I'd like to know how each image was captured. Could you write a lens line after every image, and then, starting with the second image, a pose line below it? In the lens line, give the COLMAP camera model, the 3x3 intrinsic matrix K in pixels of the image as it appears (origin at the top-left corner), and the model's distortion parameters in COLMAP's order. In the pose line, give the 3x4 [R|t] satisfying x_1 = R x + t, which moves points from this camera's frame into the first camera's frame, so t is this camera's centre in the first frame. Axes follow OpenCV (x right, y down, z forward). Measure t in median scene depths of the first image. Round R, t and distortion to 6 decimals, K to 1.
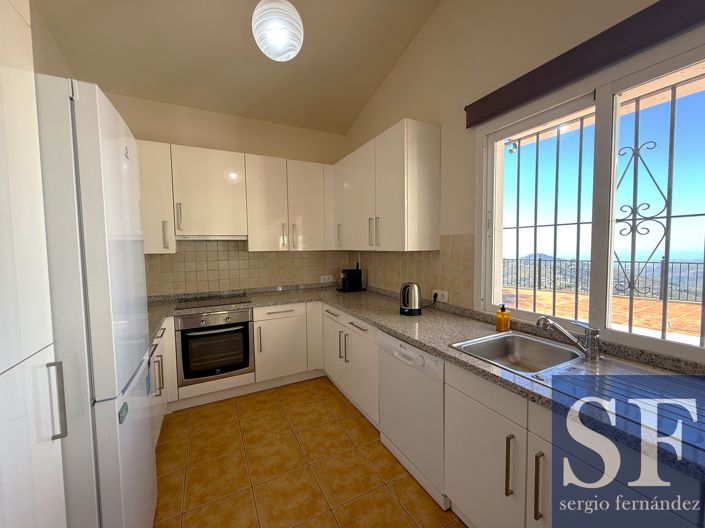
lens RADIAL K [[280.1, 0, 353.3], [0, 280.1, 264.1], [0, 0, 1]] dist [0.001495, 0.000120]
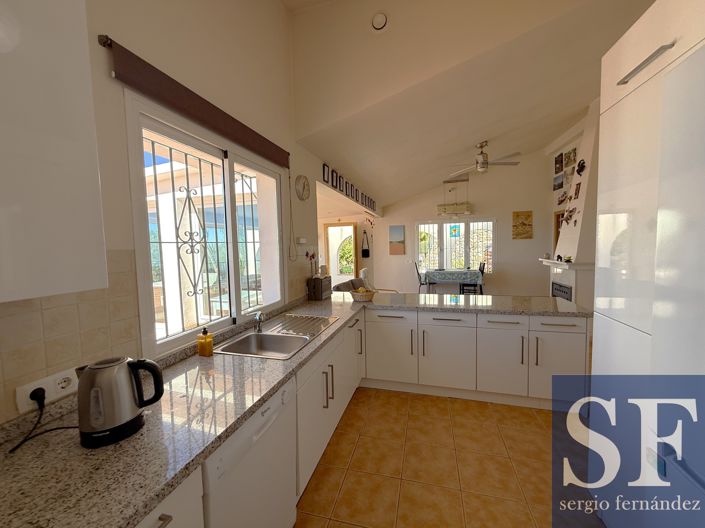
lens RADIAL K [[280.1, 0, 353.5], [0, 280.1, 263.3], [0, 0, 1]] dist [0.001495, 0.000120]
pose [[-0.738906, -0.007914, 0.673762, -0.334000], [0.075088, 0.992736, 0.094008, -0.085258], [-0.669612, 0.120055, -0.732944, 0.991278]]
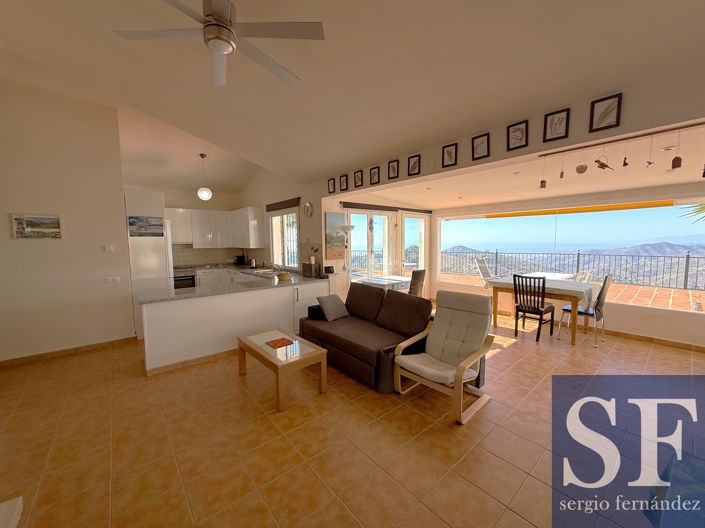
lens RADIAL K [[280.1, 0, 352.2], [0, 280.1, 262.9], [0, 0, 1]] dist [0.001495, 0.000120]
pose [[0.976857, -0.014243, 0.213418, 0.588180], [0.010471, 0.999769, 0.018795, 0.064277], [-0.213636, -0.016125, 0.976780, -2.167806]]
